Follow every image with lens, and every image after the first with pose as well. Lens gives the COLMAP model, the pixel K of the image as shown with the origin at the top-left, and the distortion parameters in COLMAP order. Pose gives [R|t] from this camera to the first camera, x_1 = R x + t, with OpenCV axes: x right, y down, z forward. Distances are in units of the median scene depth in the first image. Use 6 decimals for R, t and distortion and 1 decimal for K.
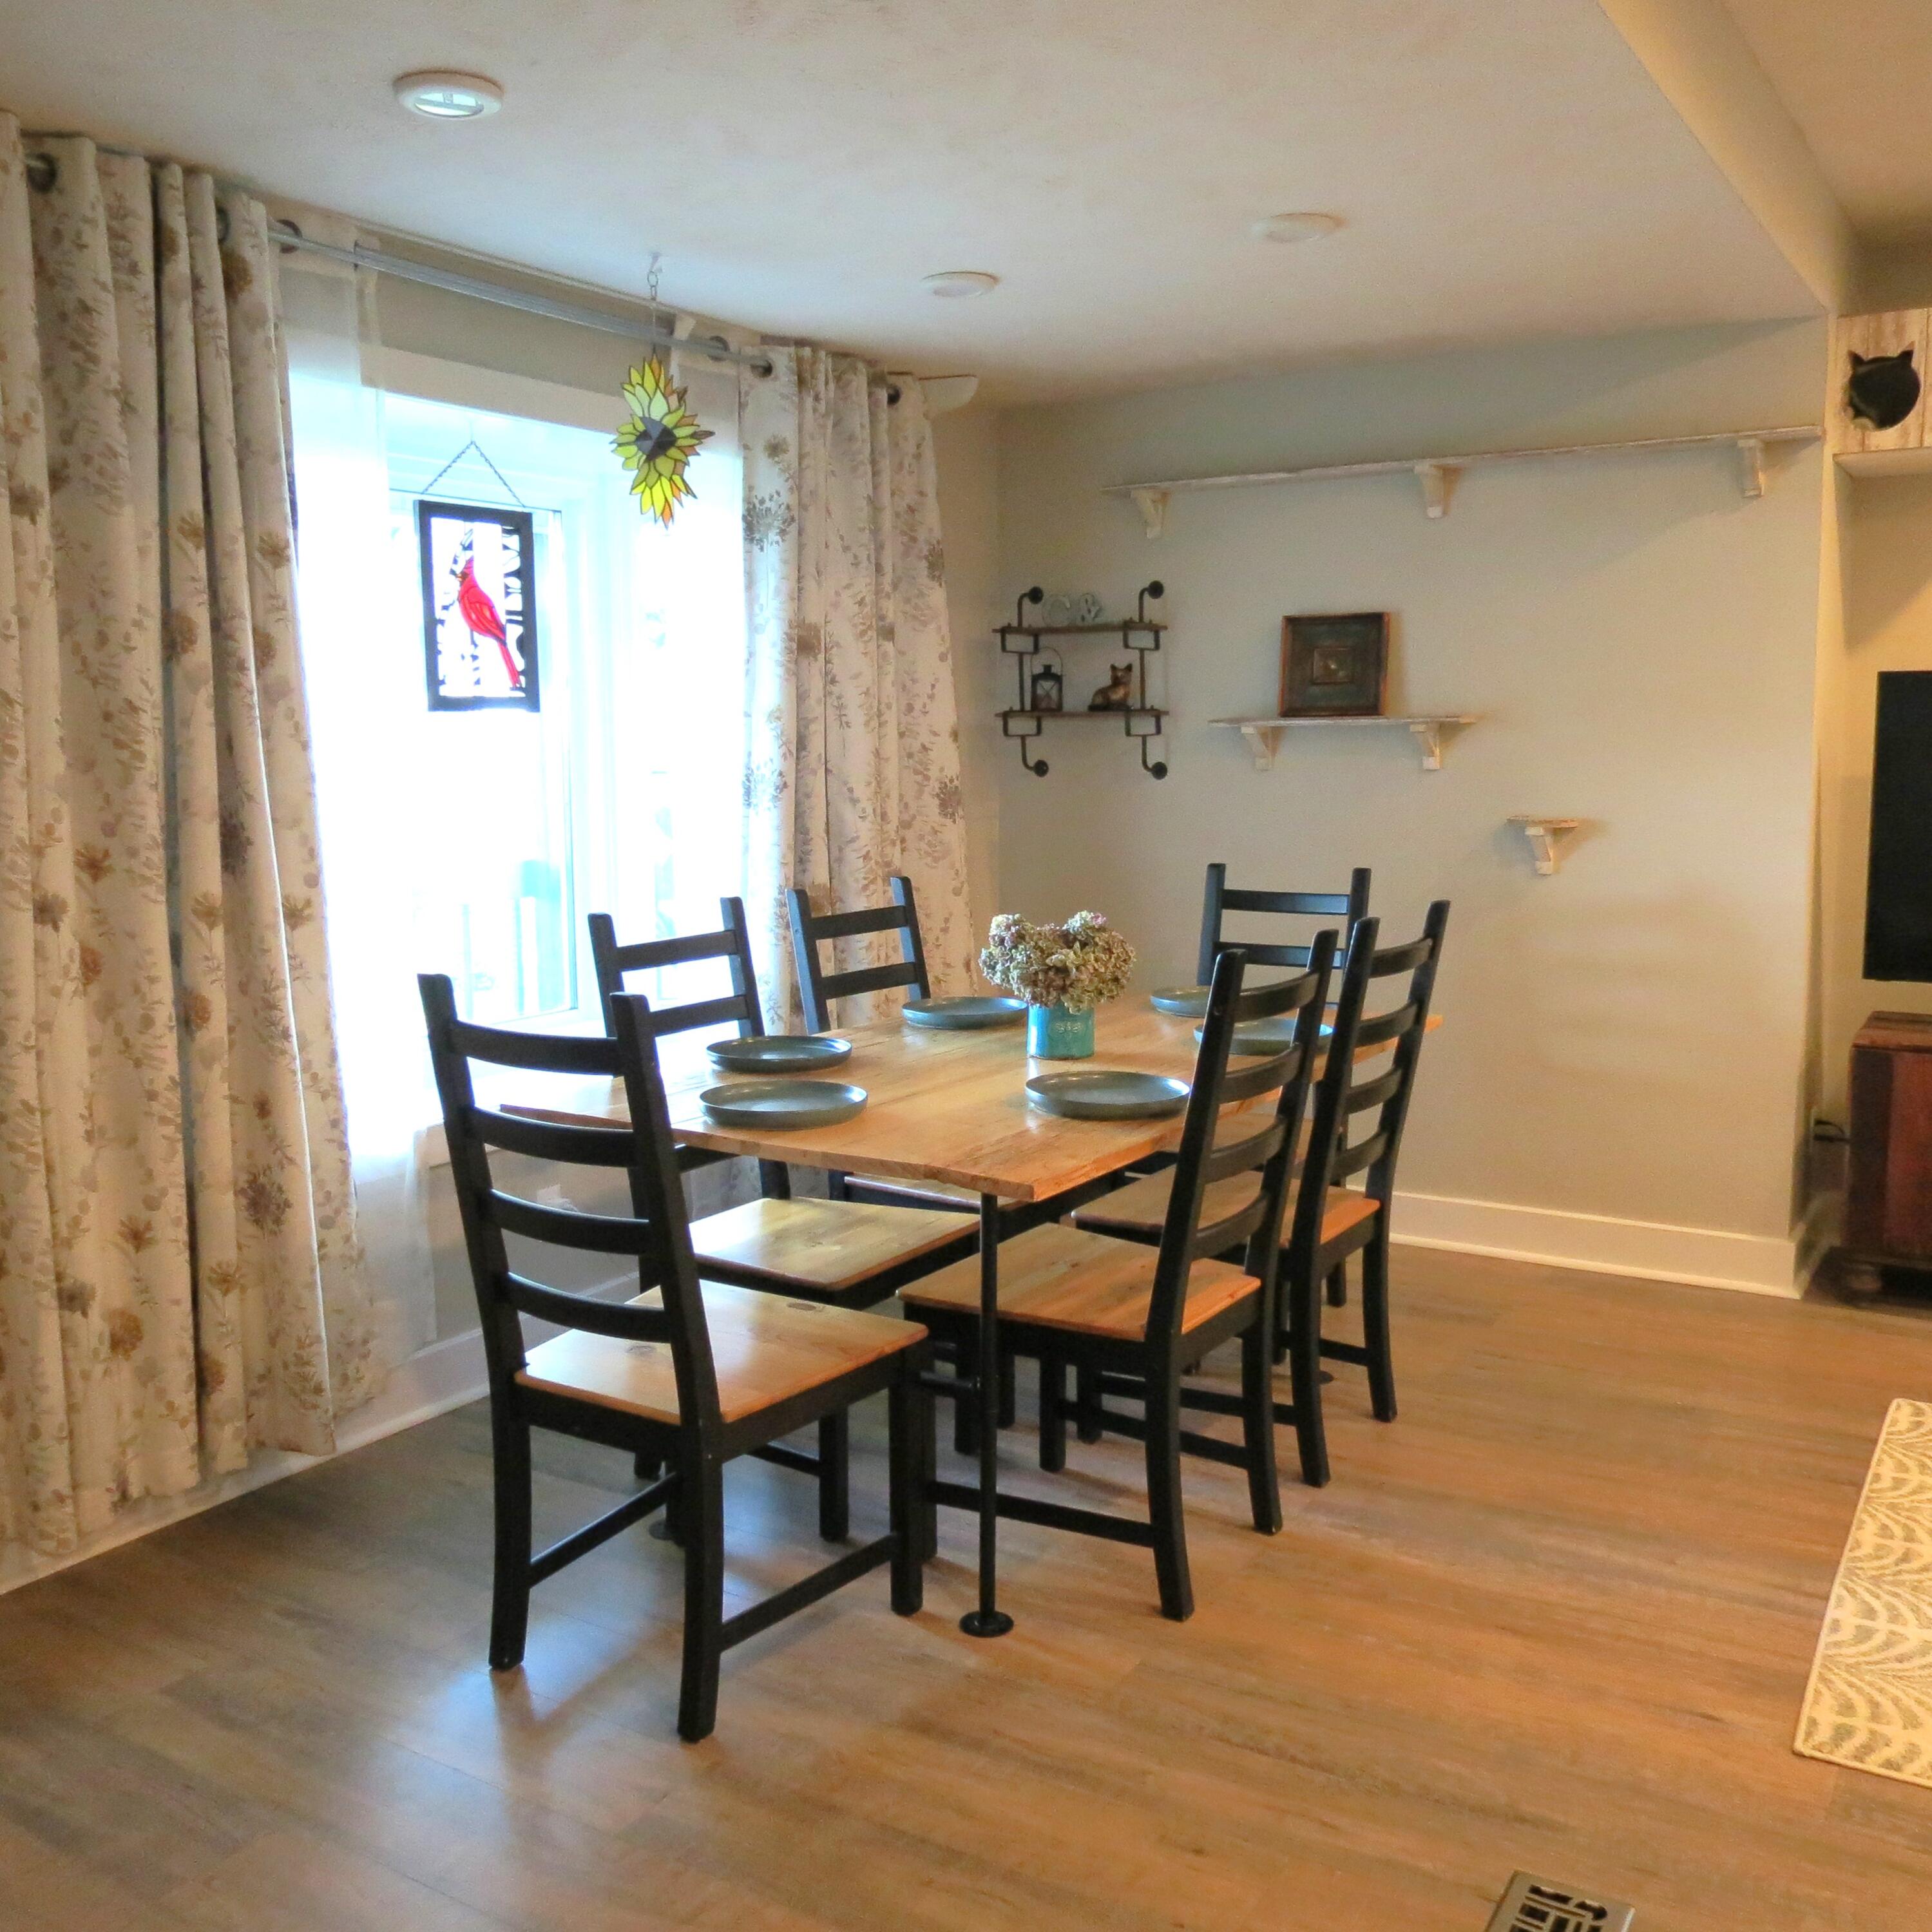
lens RADIAL K [[1839.0, 0, 958.2], [0, 1839.0, 969.3], [0, 0, 1]] dist [-0.025092, 0.000000]
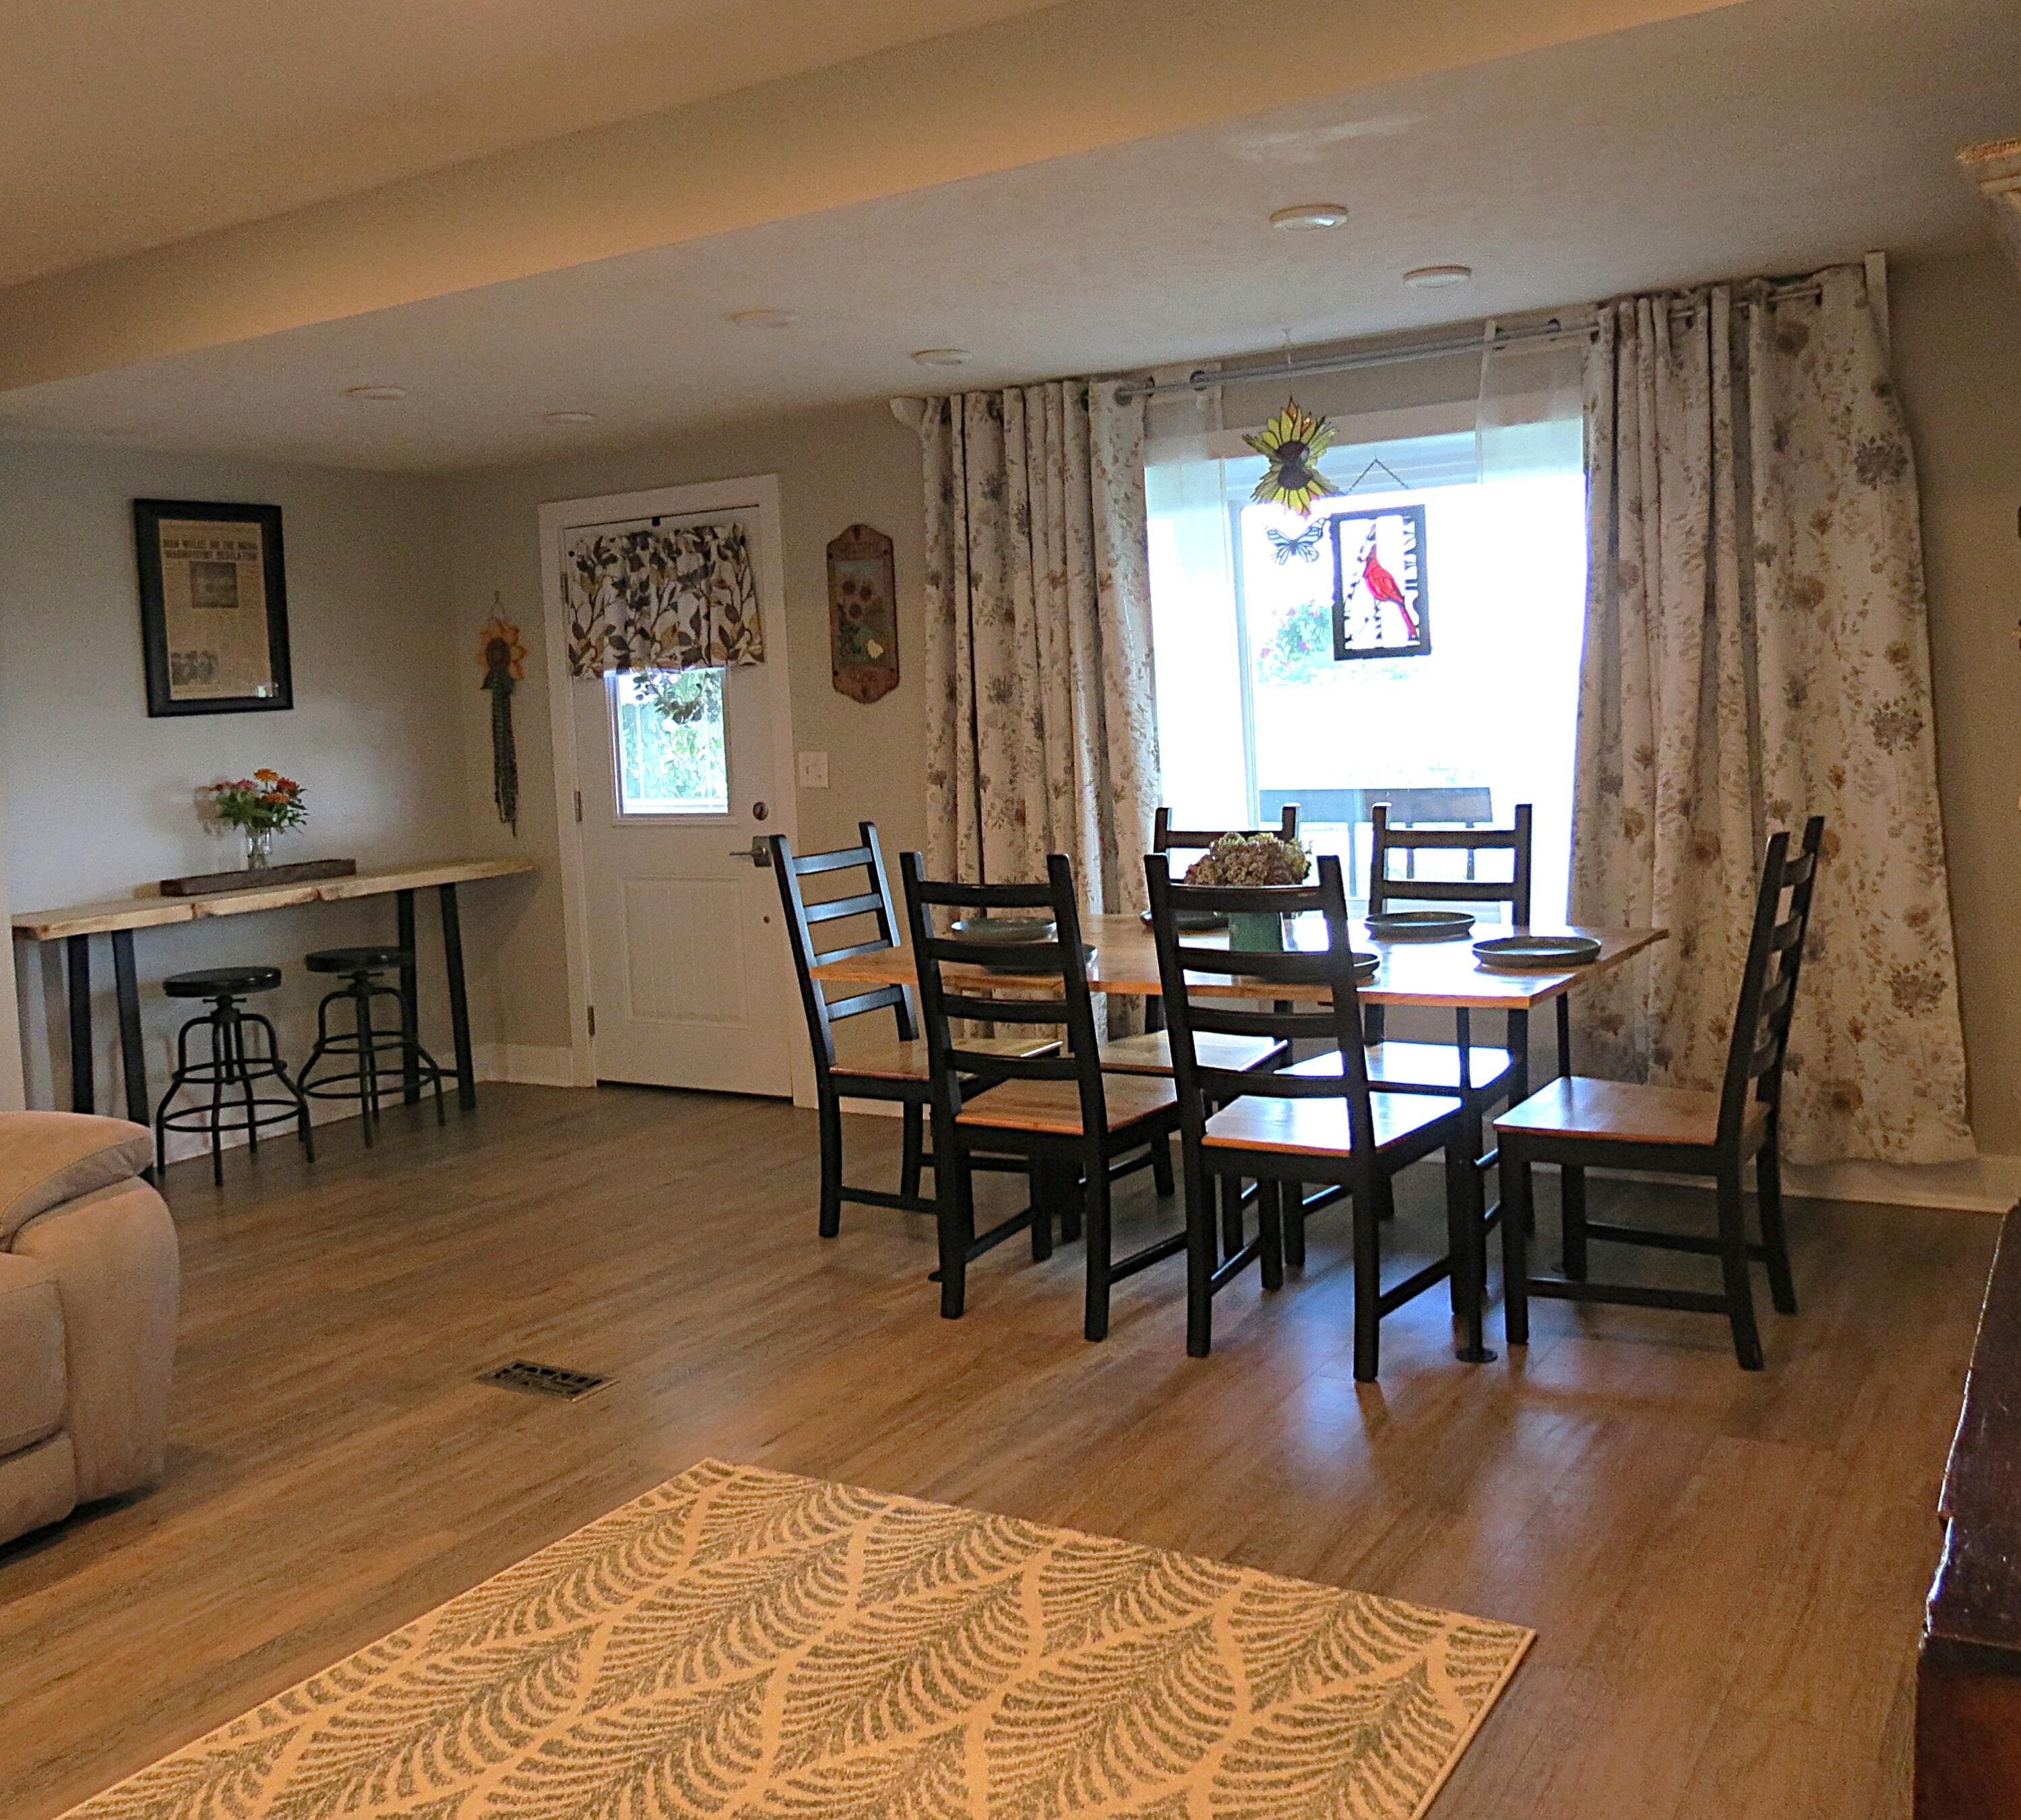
lens RADIAL K [[1926.6, 0, 1009.3], [0, 1926.6, 815.6], [0, 0, 1]] dist [-0.022635, 0.000000]
pose [[0.009054, 0.070729, -0.997455, 1.144890], [-0.076896, 0.994591, 0.069828, -0.103425], [0.996998, 0.076068, 0.014443, 0.716637]]
